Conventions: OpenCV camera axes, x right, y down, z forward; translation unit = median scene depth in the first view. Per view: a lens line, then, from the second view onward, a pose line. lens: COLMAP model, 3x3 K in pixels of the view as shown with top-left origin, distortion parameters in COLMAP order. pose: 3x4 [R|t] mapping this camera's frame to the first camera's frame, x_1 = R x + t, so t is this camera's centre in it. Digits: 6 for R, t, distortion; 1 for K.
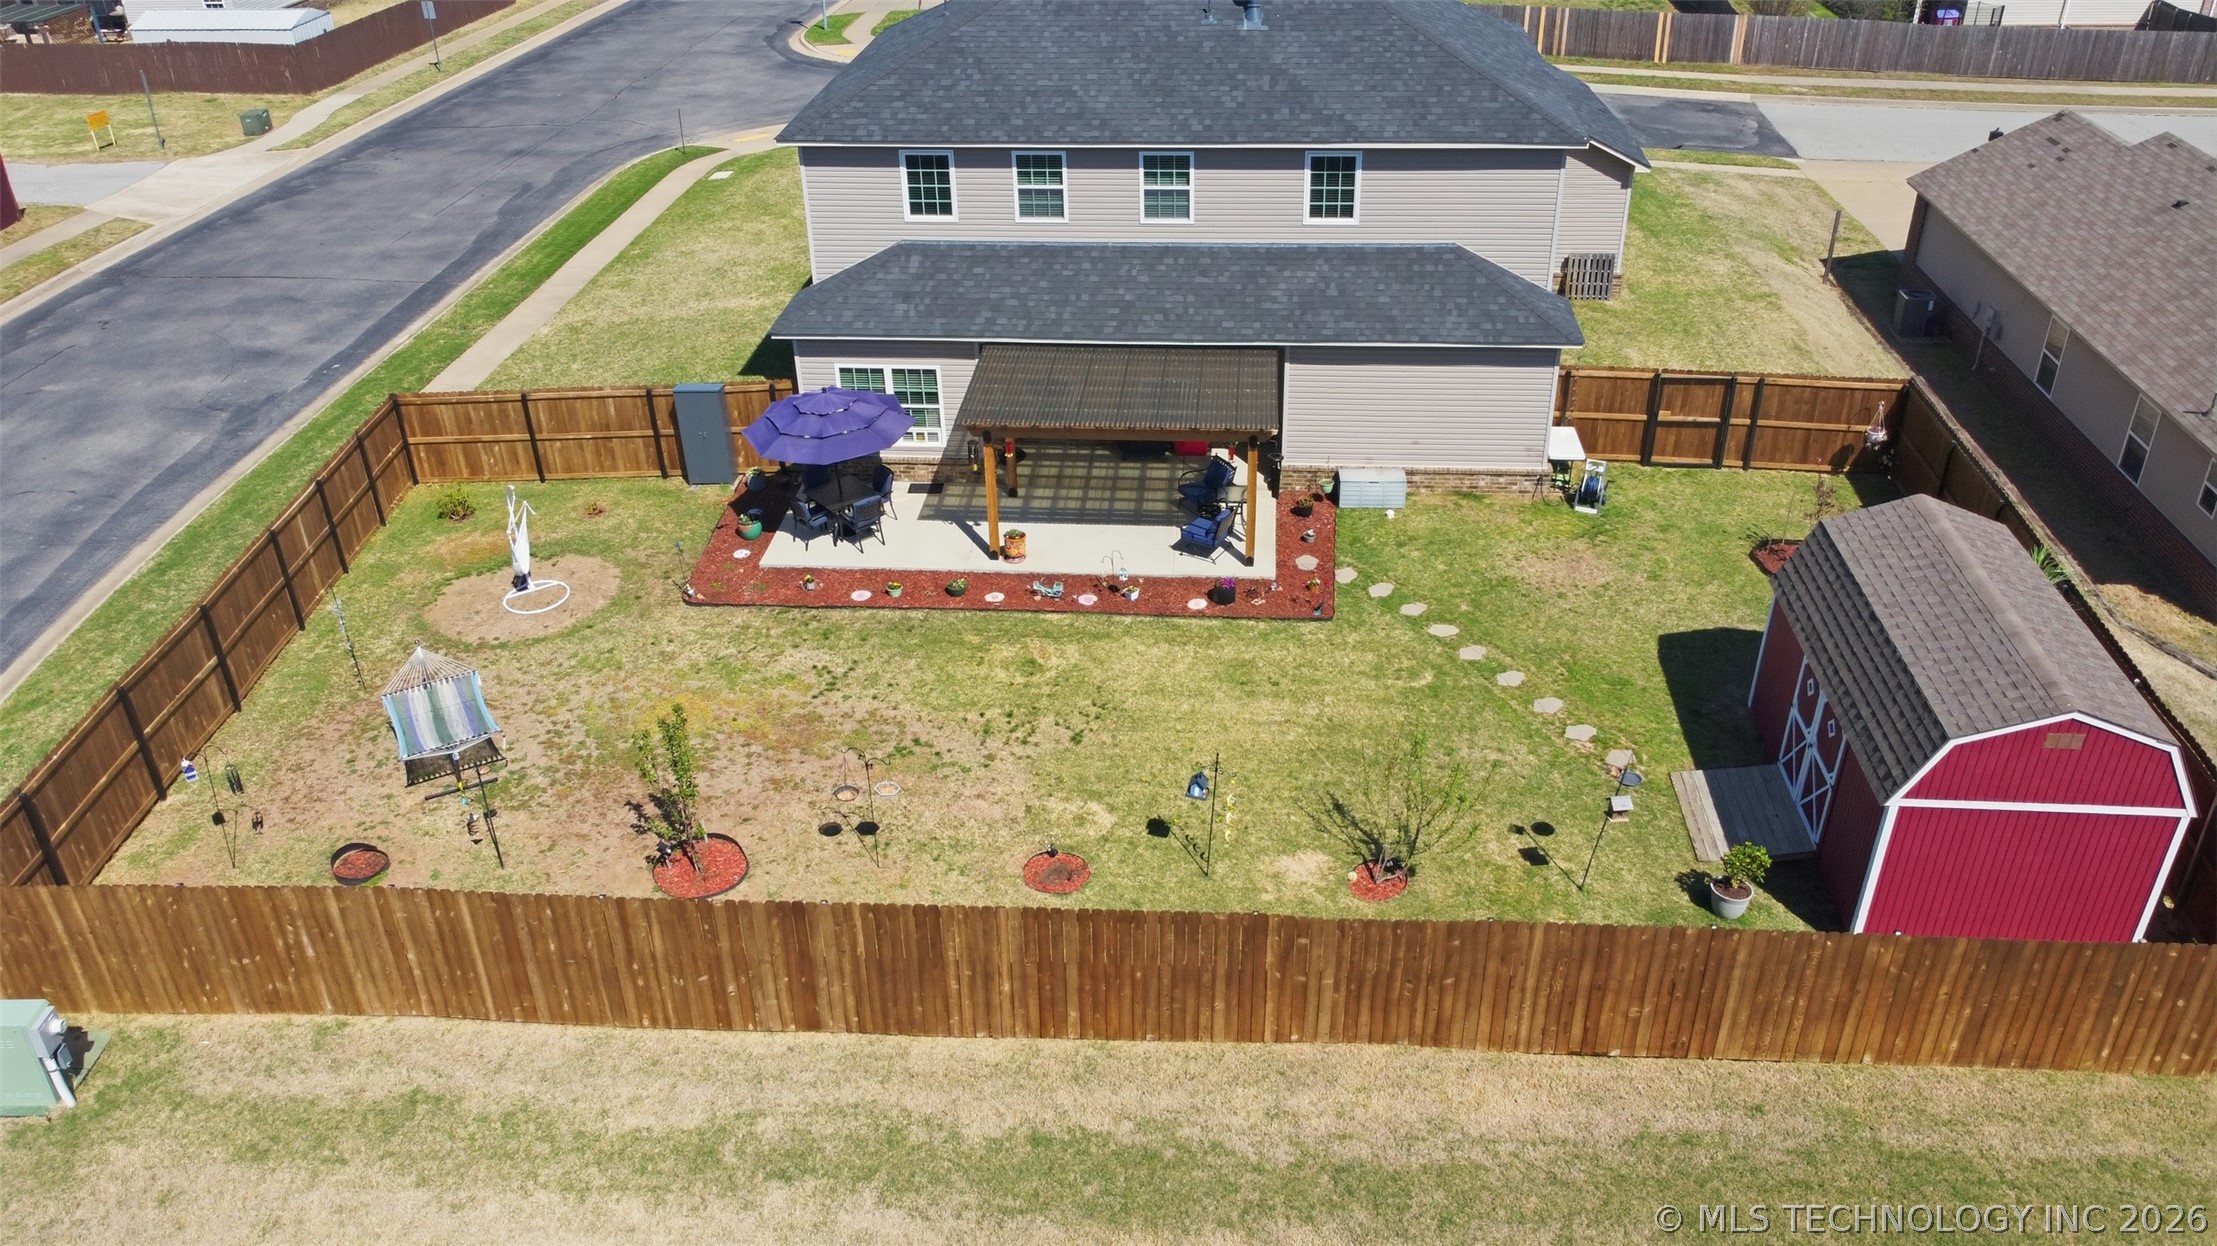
lens RADIAL K [[1670.2, 0, 1119.3], [0, 1670.2, 619.3], [0, 0, 1]] dist [0.001834, -0.006713]
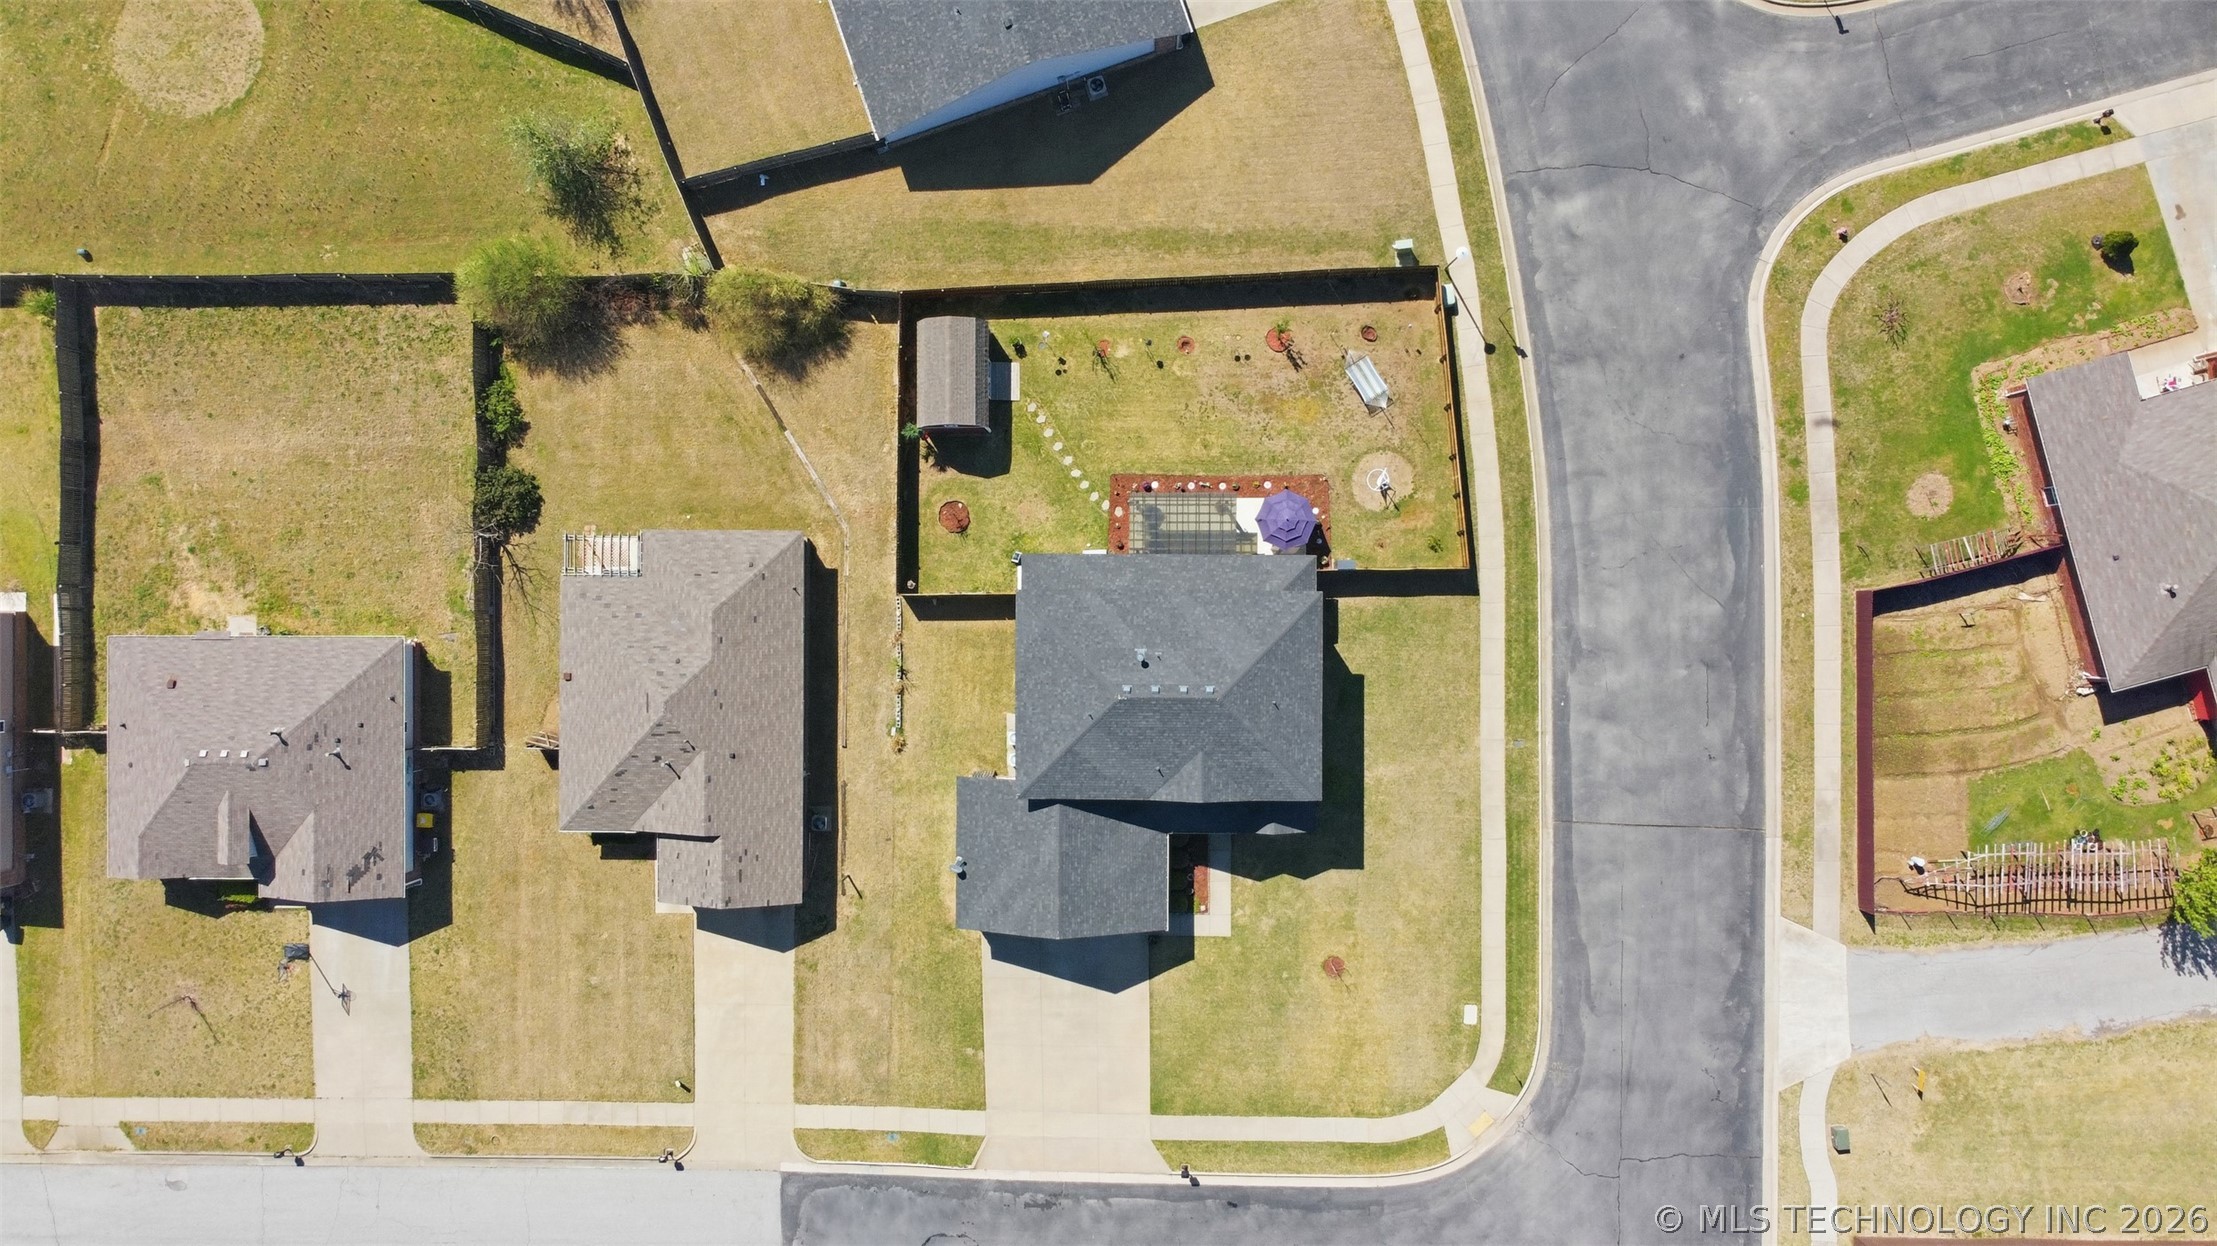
lens RADIAL K [[1670.2, 0, 1119.3], [0, 1670.2, 619.3], [0, 0, 1]] dist [0.001834, -0.006713]
pose [[-0.996025, 0.080263, 0.038625, 0.013889], [-0.008090, -0.513353, 0.858139, -2.735717], [0.088705, 0.854416, 0.511962, -0.350386]]
